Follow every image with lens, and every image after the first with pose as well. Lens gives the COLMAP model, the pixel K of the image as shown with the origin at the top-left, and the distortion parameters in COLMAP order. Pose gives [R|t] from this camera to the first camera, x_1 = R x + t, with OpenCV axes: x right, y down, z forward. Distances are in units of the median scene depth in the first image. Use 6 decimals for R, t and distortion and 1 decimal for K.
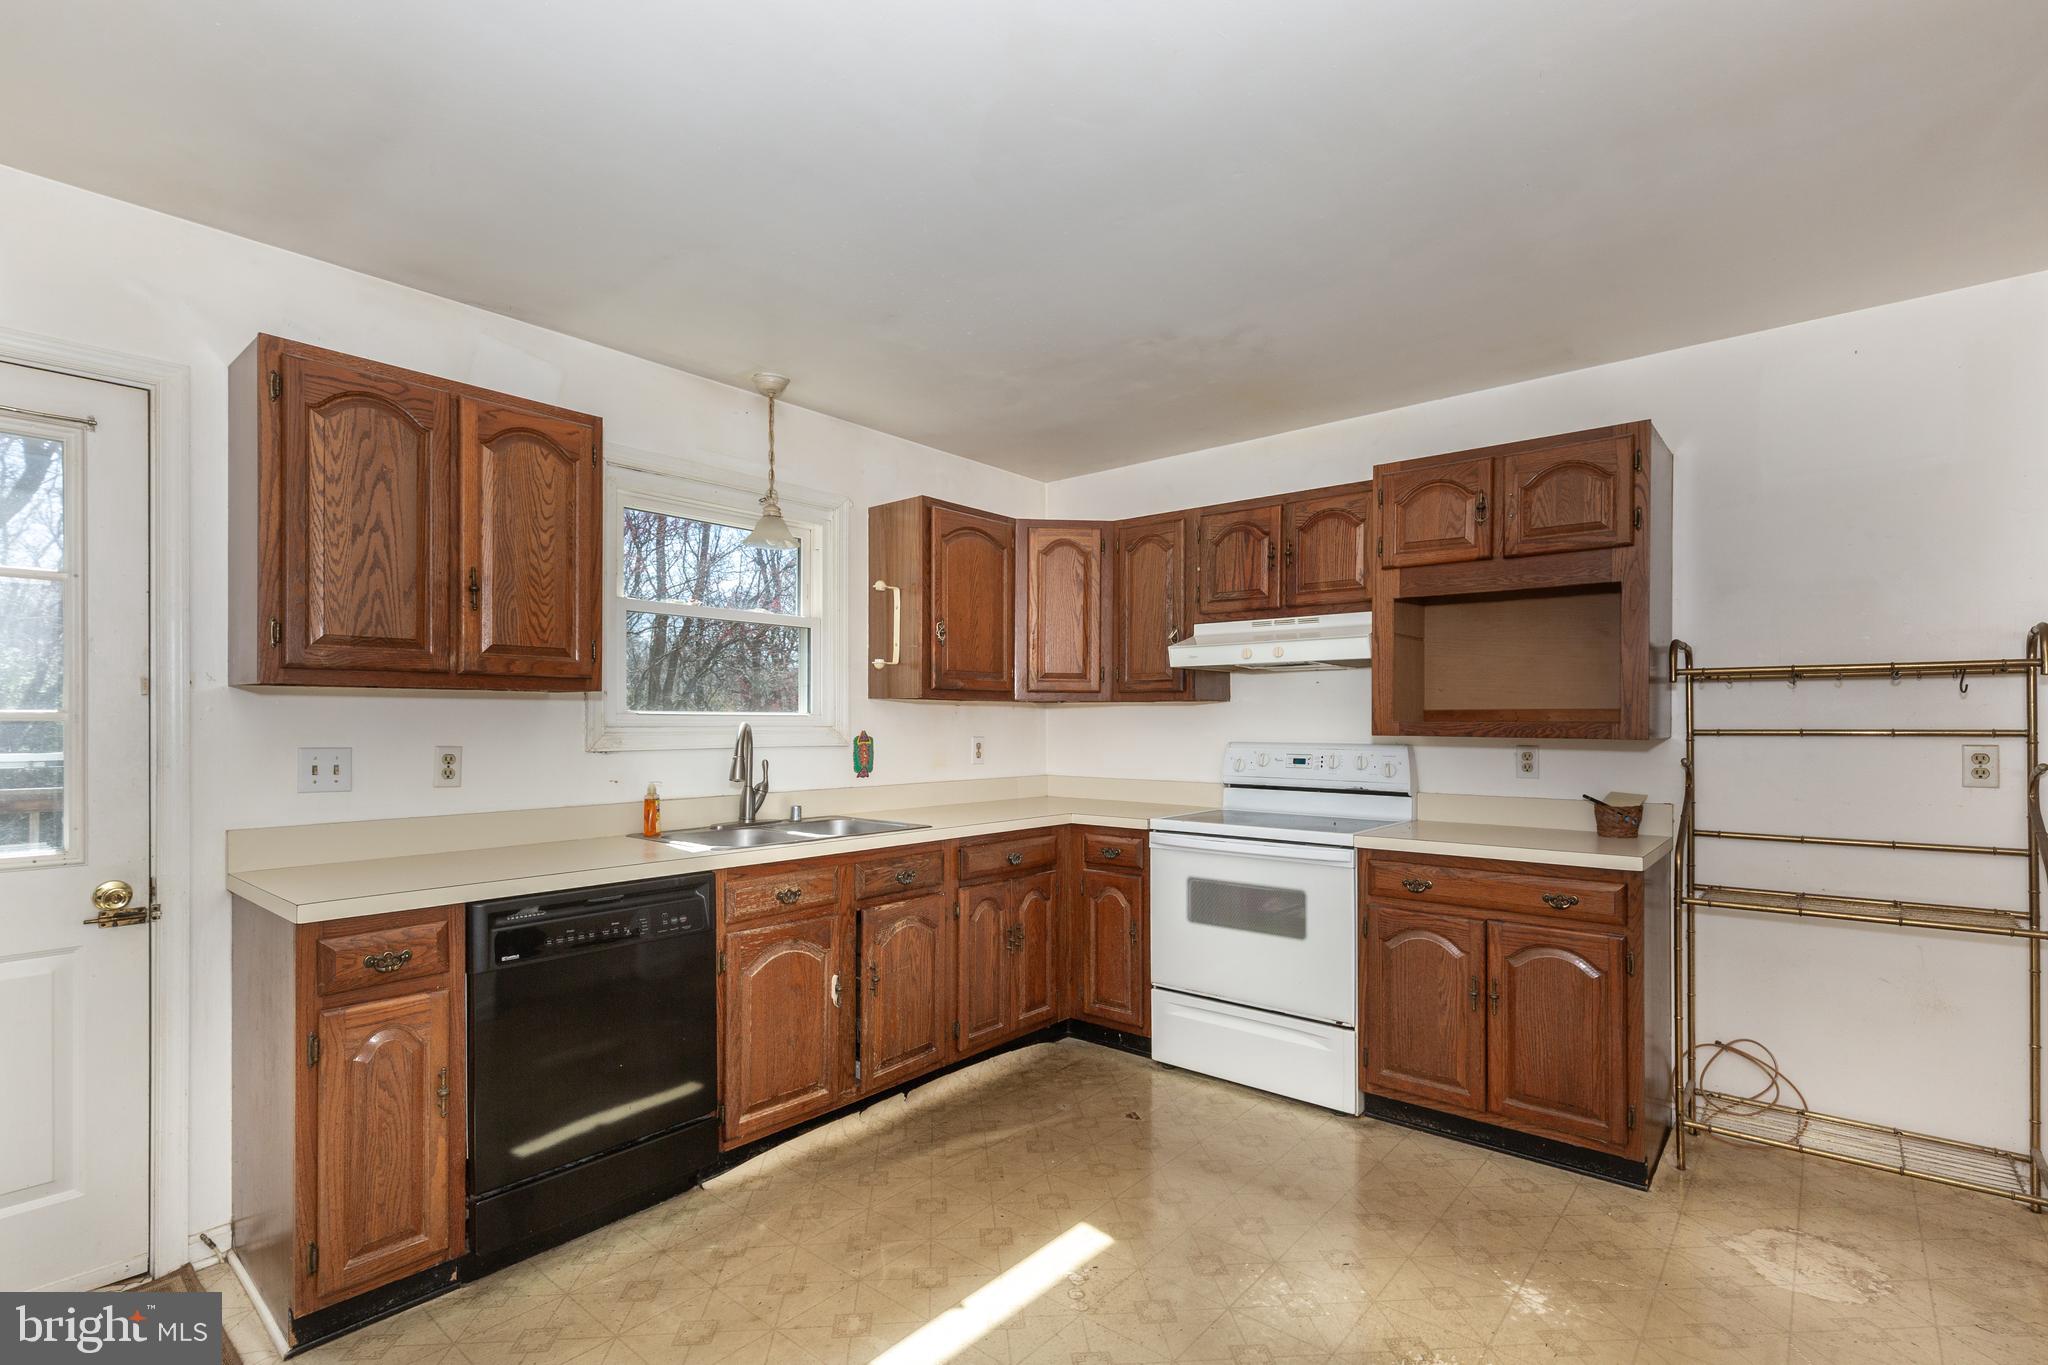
lens RADIAL K [[941.6, 0, 1023.2], [0, 941.6, 706.1], [0, 0, 1]] dist [0.002357, 0.000133]
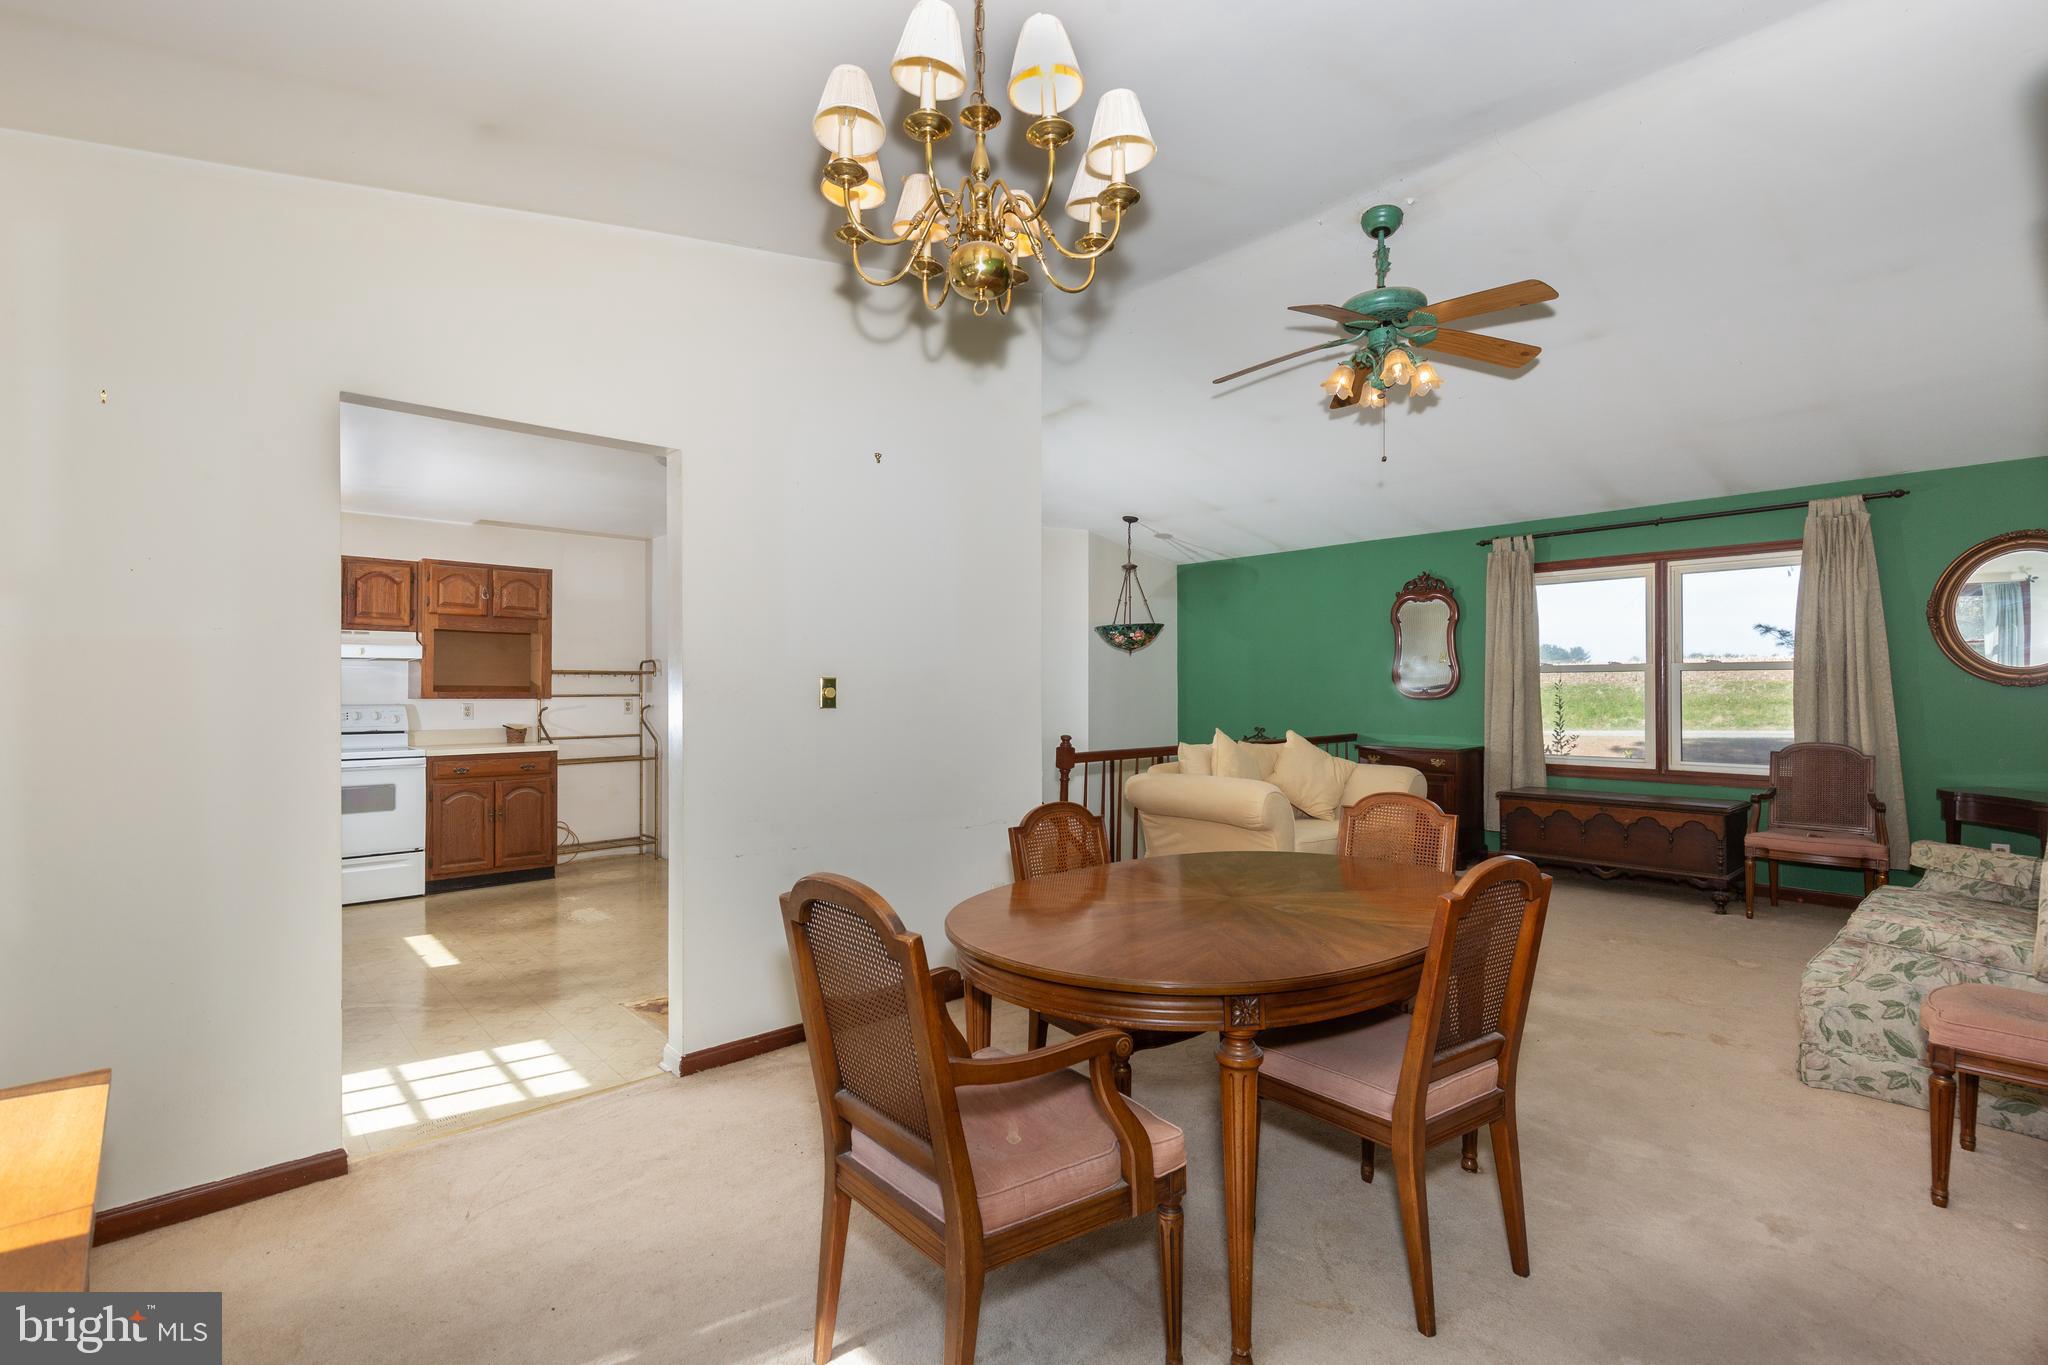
lens RADIAL K [[918.0, 0, 1024.0], [0, 918.0, 682.5], [0, 0, 1]] dist [0.000605, -0.000039]
pose [[0.105960, 0.008766, 0.994332, -1.423876], [-0.006741, 0.999944, -0.008097, 0.004230], [-0.994347, -0.005845, 0.106014, -0.434867]]
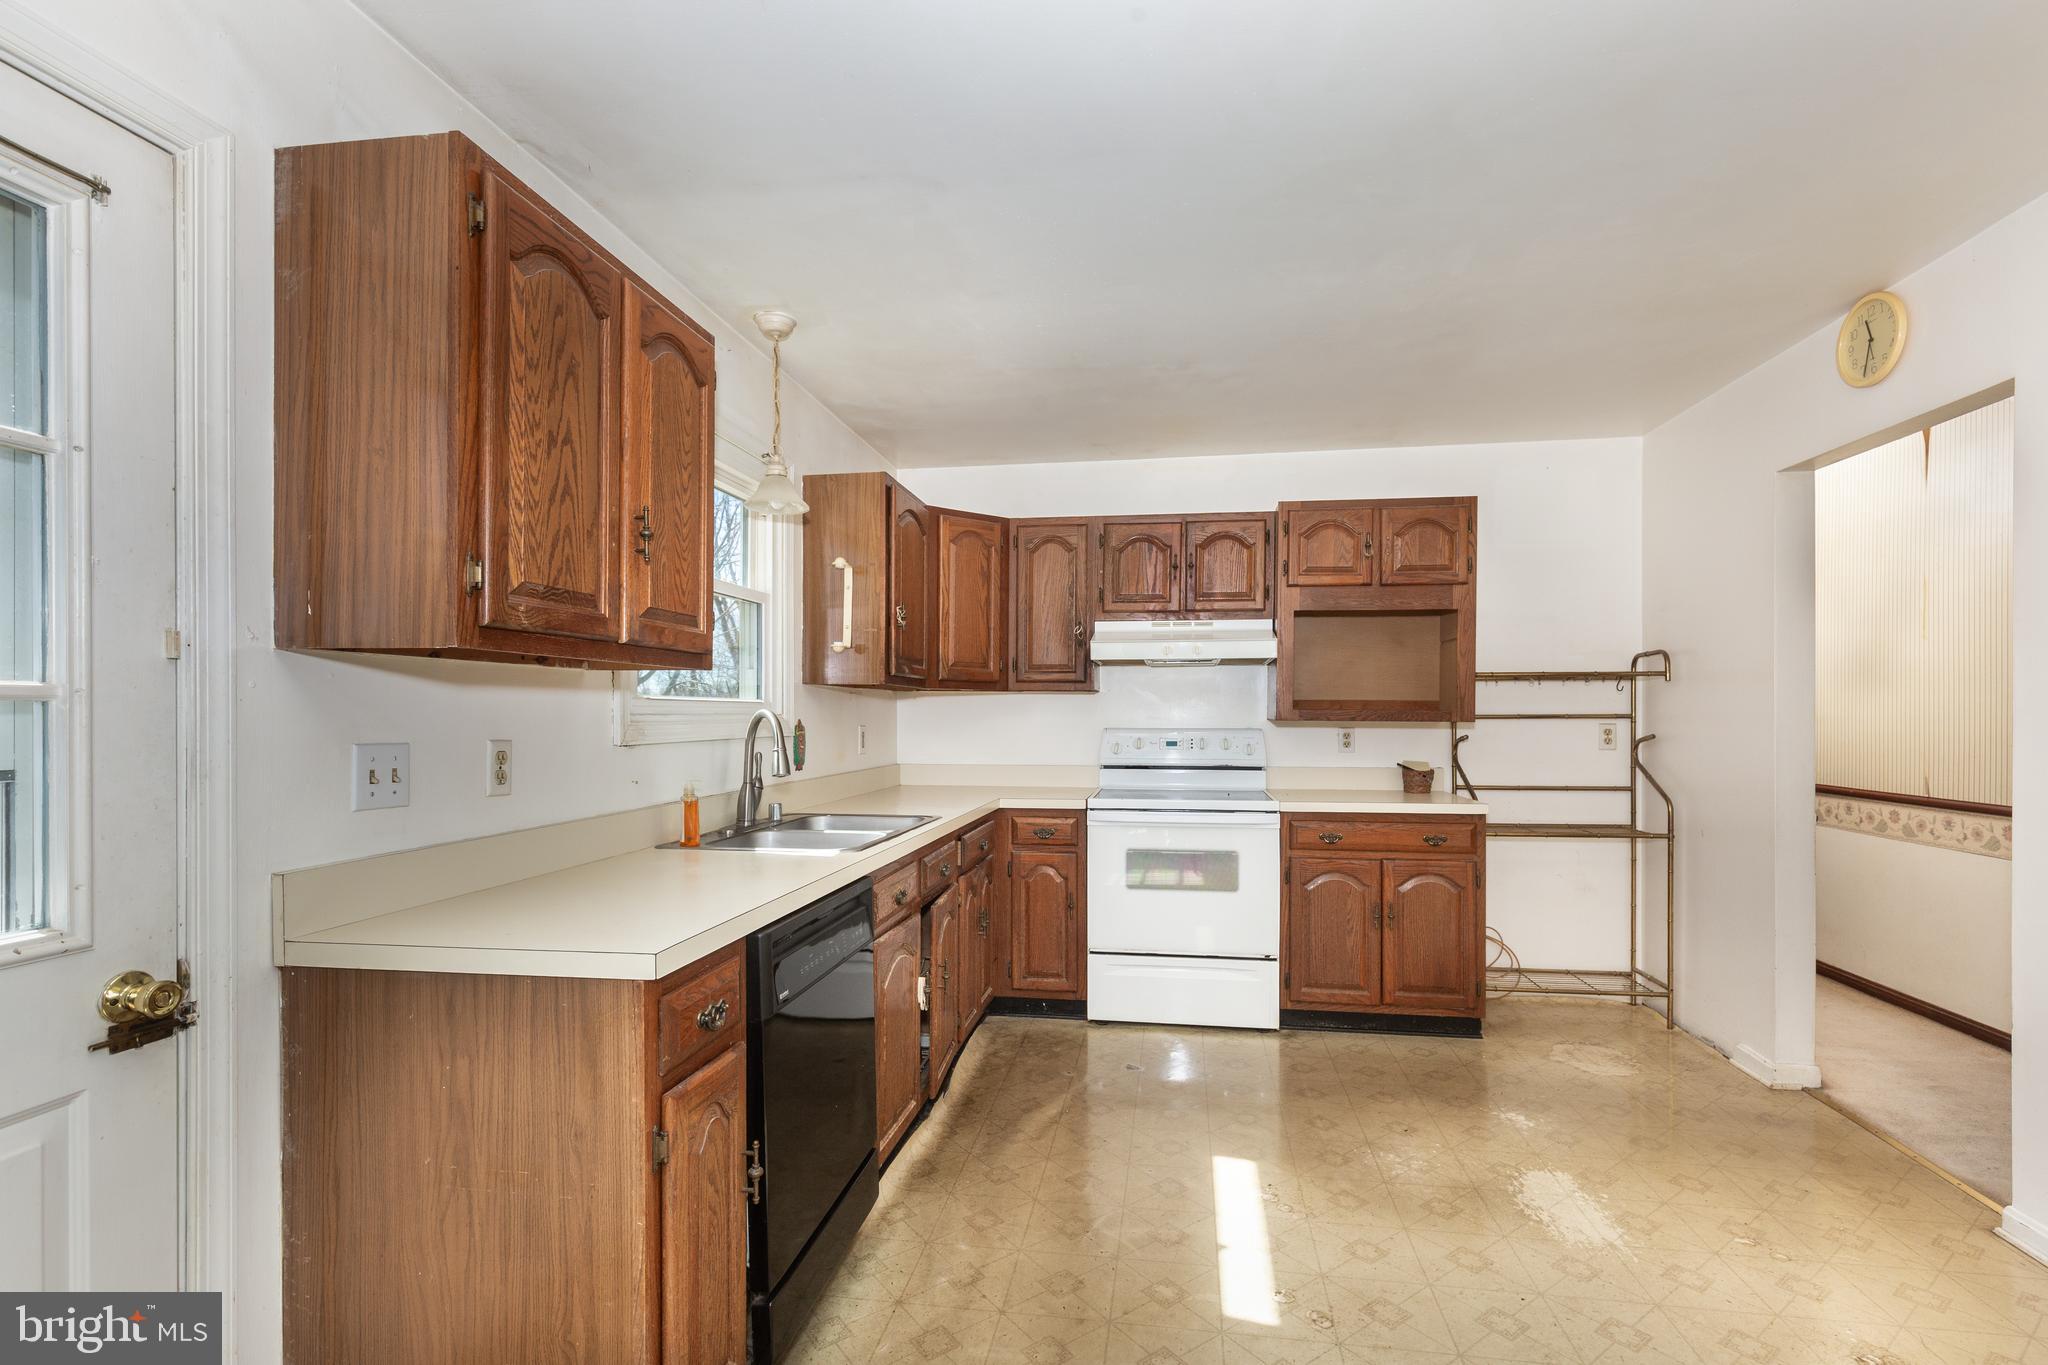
lens RADIAL K [[922.3, 0, 1027.7], [0, 922.3, 700.2], [0, 0, 1]] dist [0.001995, 0.000281]
pose [[0.850880, 0.006553, 0.525320, -0.568878], [-0.007941, 0.999968, 0.000389, 0.007250], [-0.525301, -0.004503, 0.850905, 0.152595]]
